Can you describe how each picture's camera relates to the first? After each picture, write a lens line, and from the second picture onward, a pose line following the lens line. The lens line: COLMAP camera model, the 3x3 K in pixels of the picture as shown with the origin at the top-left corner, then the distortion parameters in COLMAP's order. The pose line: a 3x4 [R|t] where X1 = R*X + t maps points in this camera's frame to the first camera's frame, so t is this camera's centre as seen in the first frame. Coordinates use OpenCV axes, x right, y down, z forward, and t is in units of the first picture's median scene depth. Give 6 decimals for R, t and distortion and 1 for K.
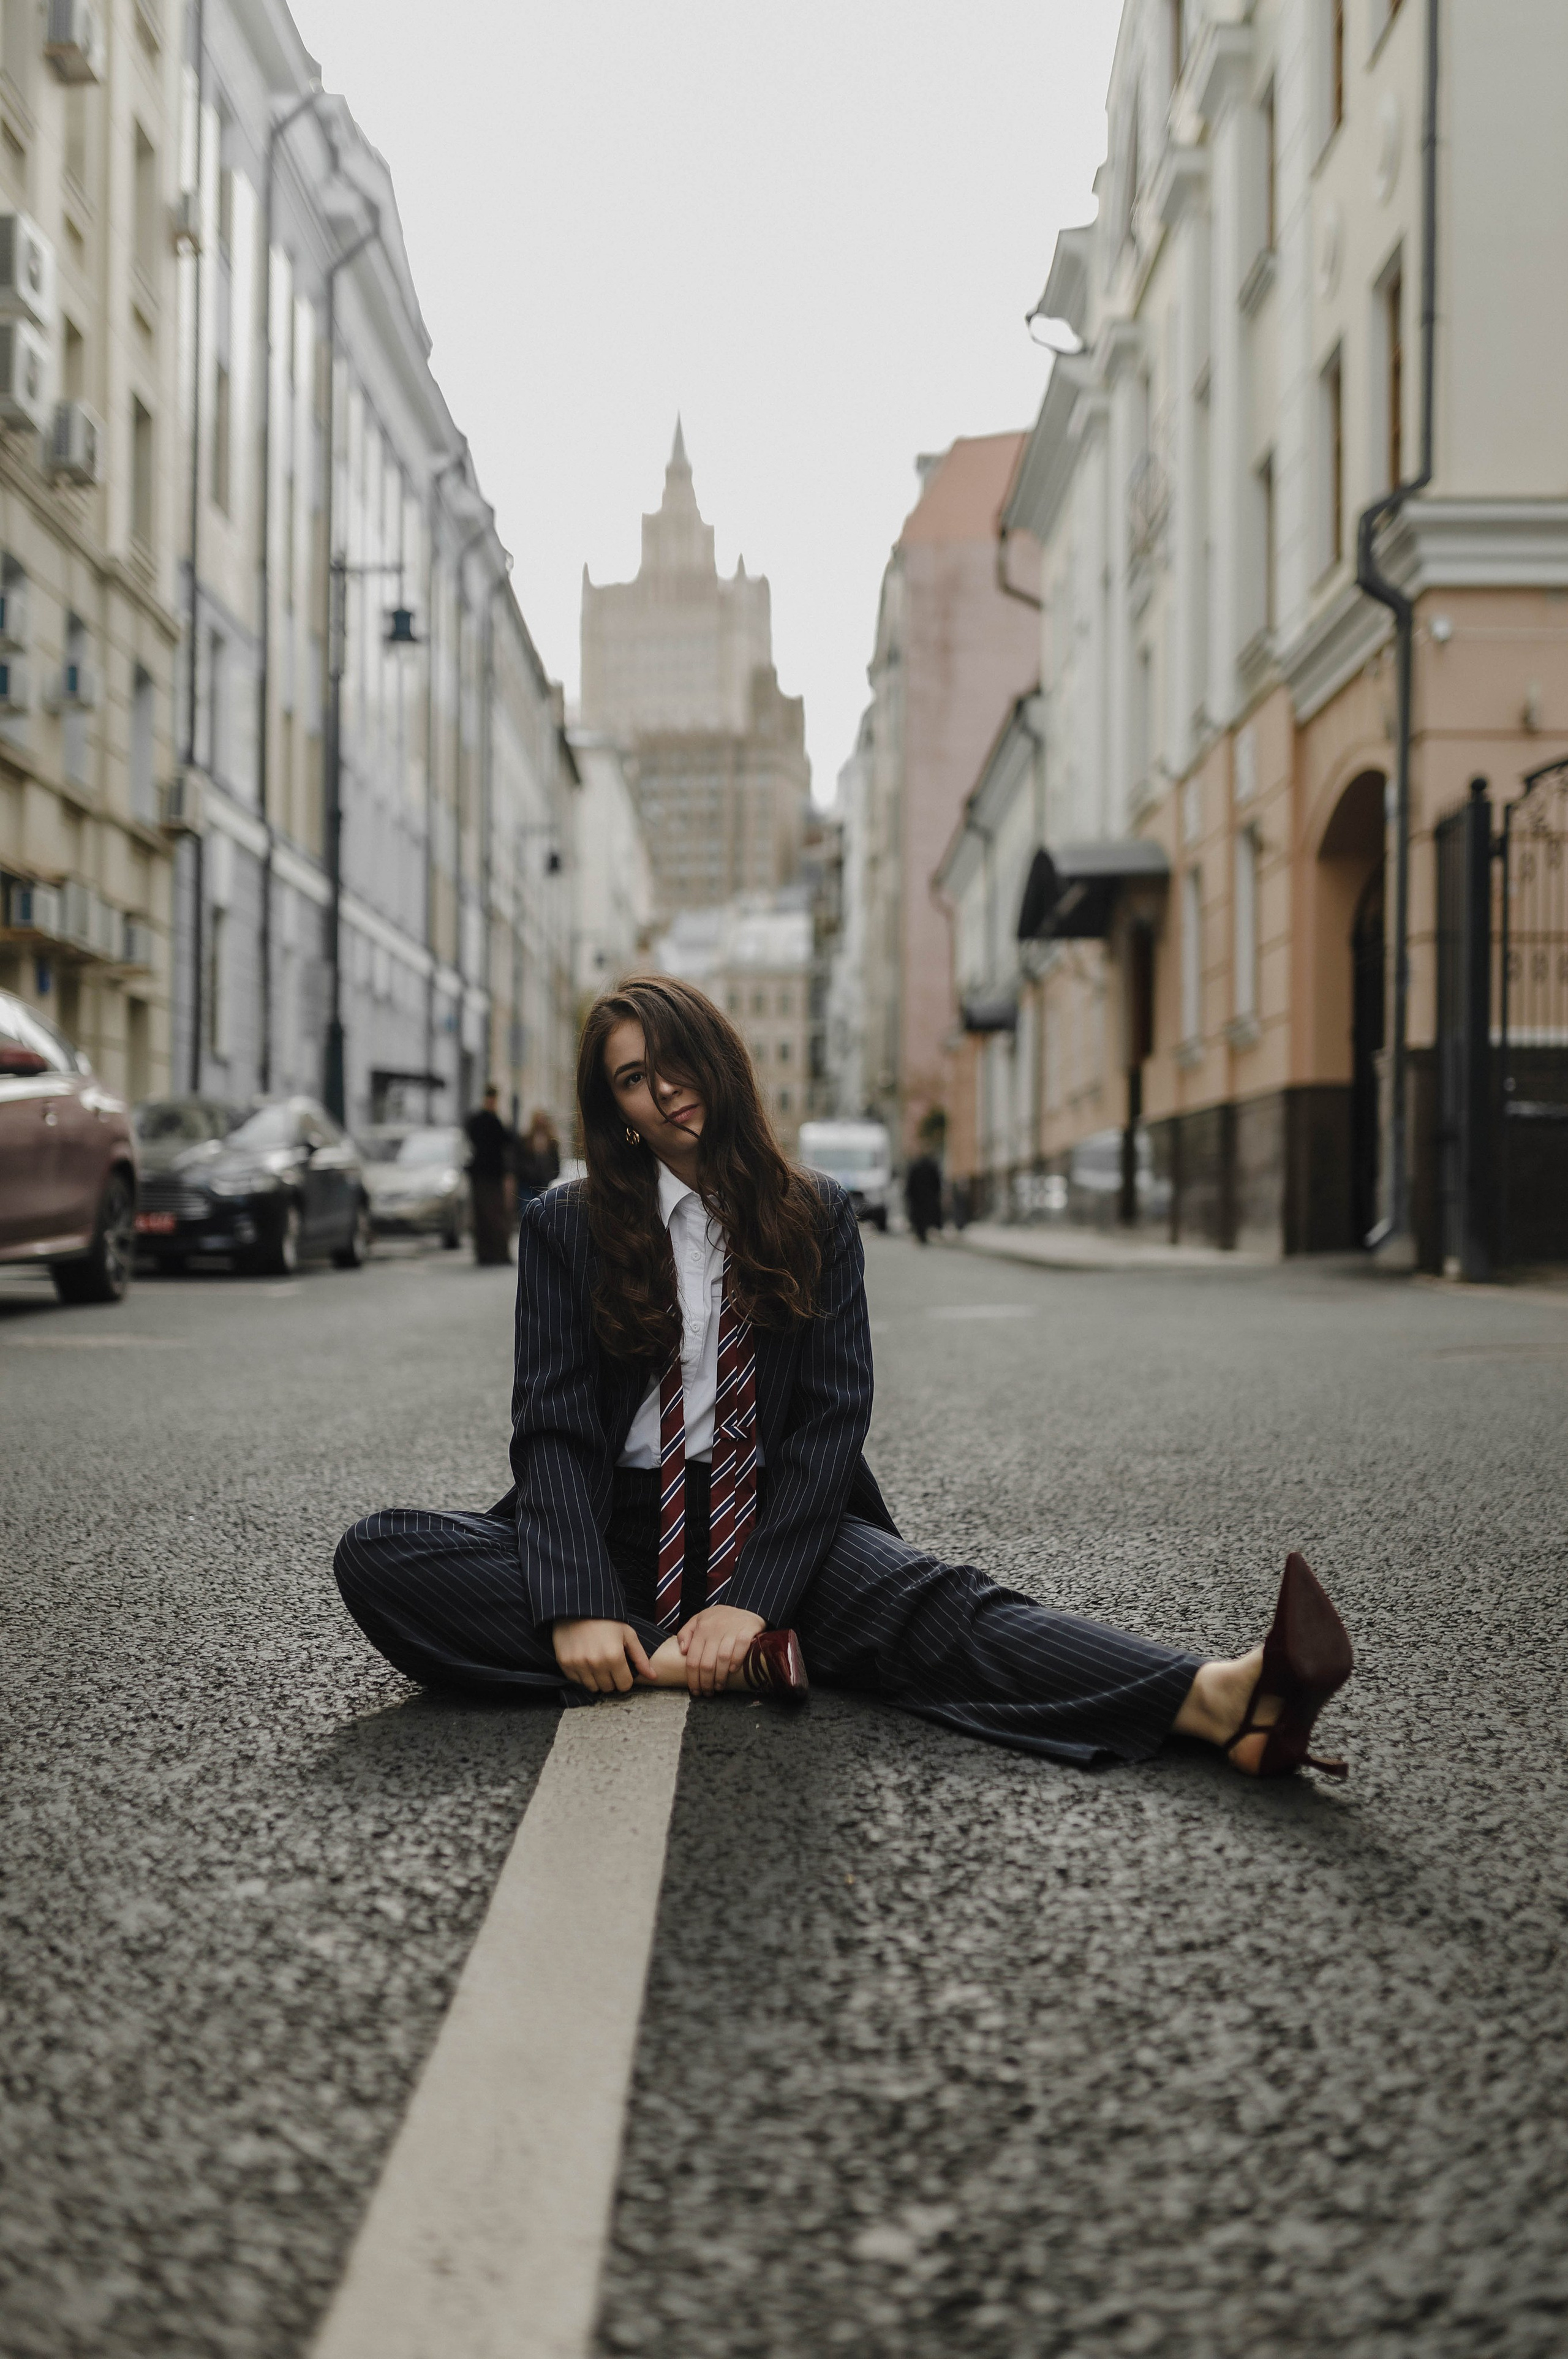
lens RADIAL K [[2279.4, 0, 776.4], [0, 2279.4, 1215.8], [0, 0, 1]] dist [0.000720, 0.000156]
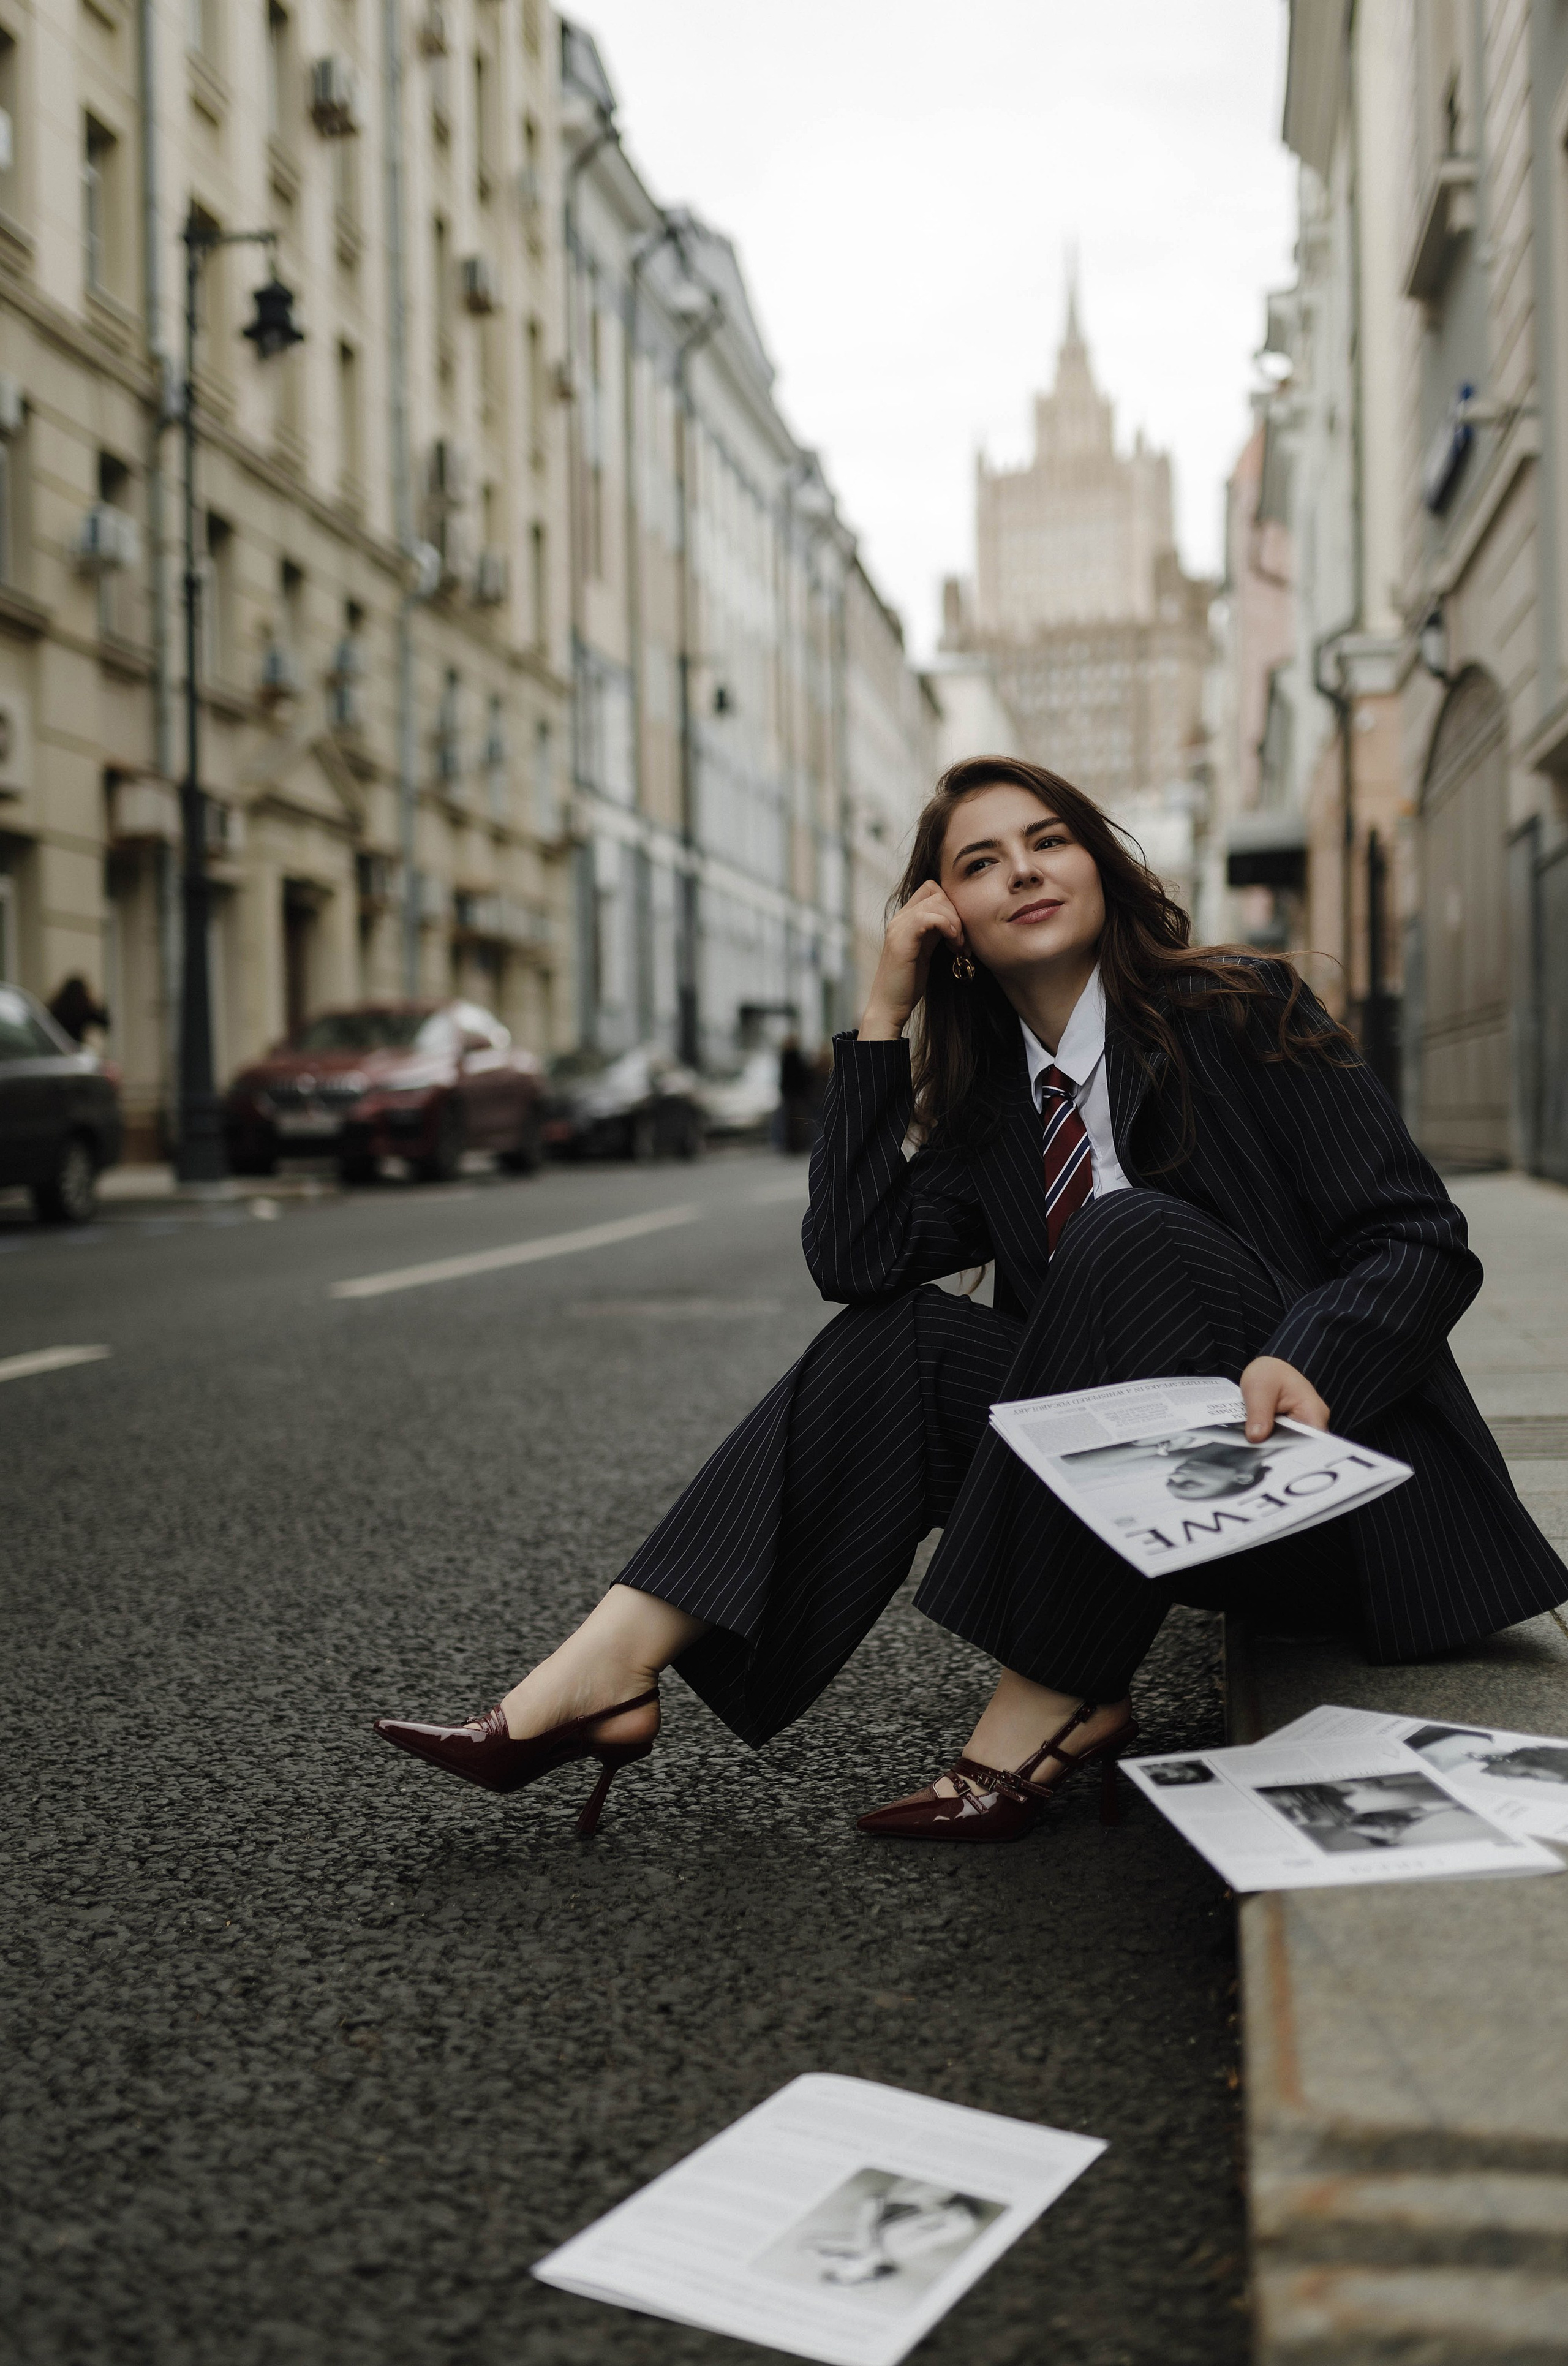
lens RADIAL K [[2388.6, 0, 784.0], [0, 2388.6, 1183.0], [0, 0, 1]] dist [-0.001710, -0.012965]
pose [[0.983815, -0.020840, -0.177971, 0.094112], [0.025512, 0.999386, 0.024004, 0.001061], [0.177362, -0.028156, 0.983743, -0.324710]]
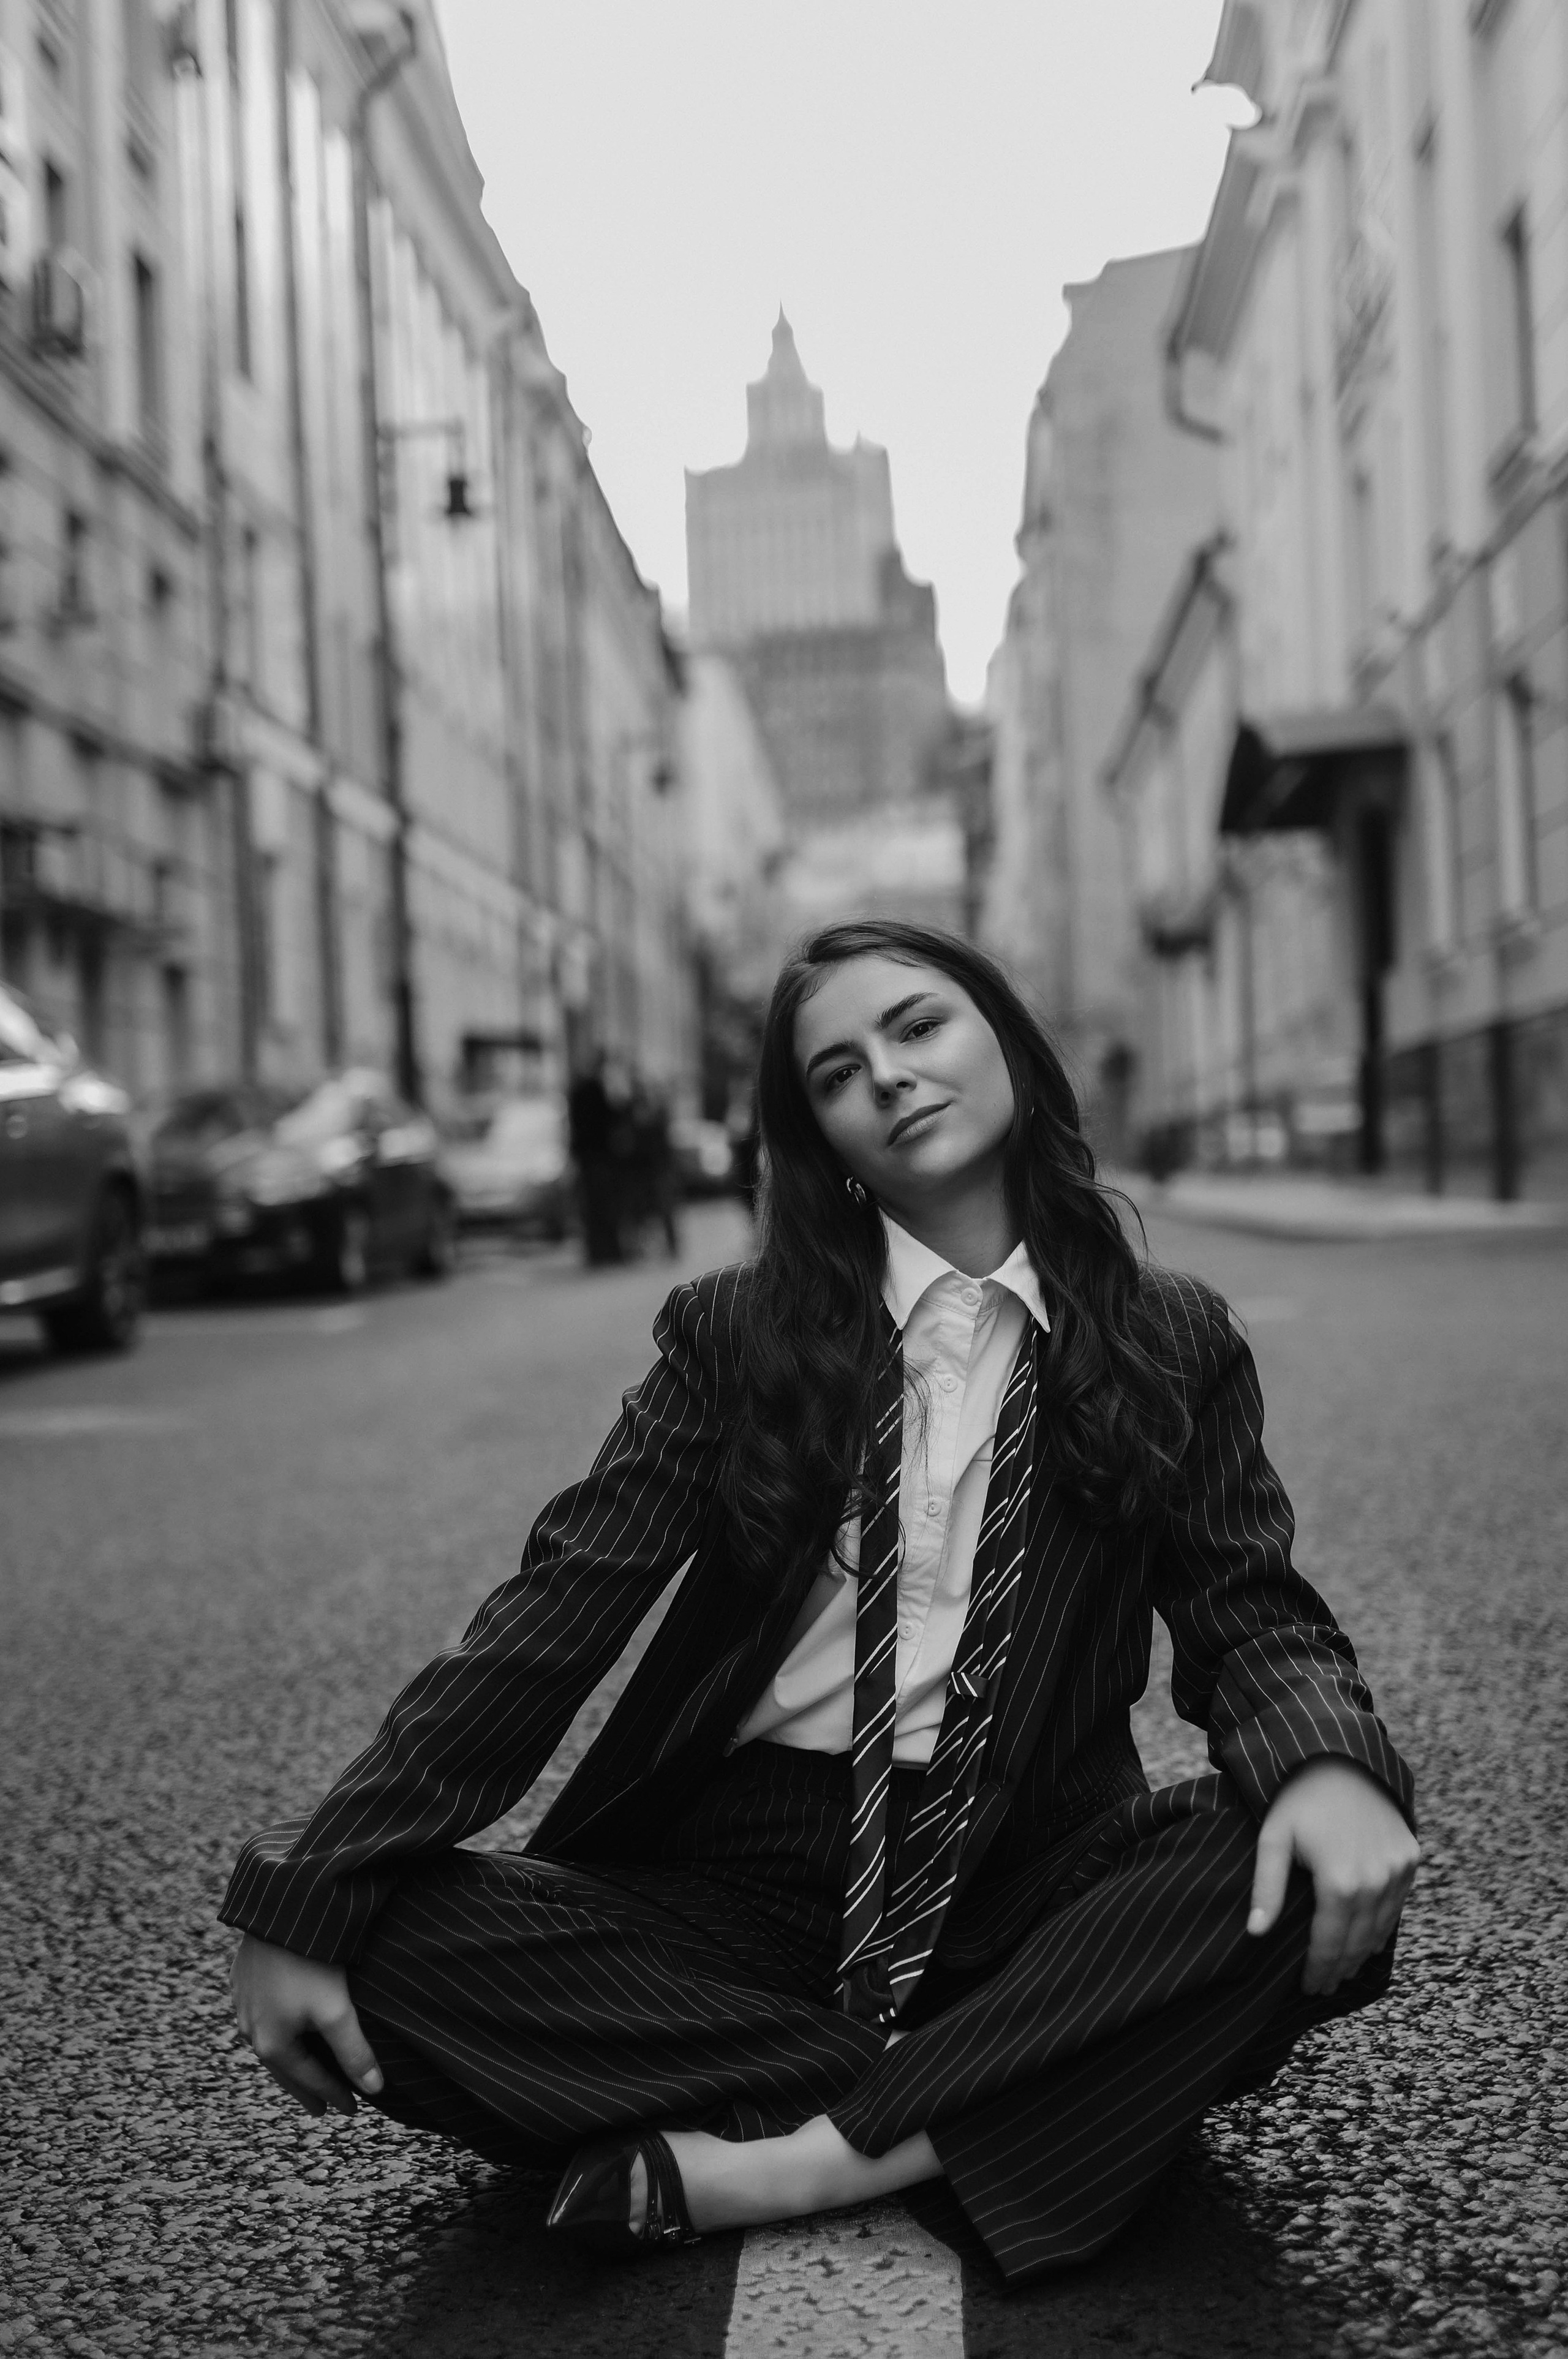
lens RADIAL K [[2577.3, 0, 792.4], [0, 2577.3, 1213.0], [0, 0, 1]] dist [-0.003659, 0.021820]
pose [[0.997291, -0.048137, -0.055614, -0.003132], [0.048927, 0.998719, 0.012941, -0.004293], [0.054919, -0.015627, 0.998368, 0.052550]]
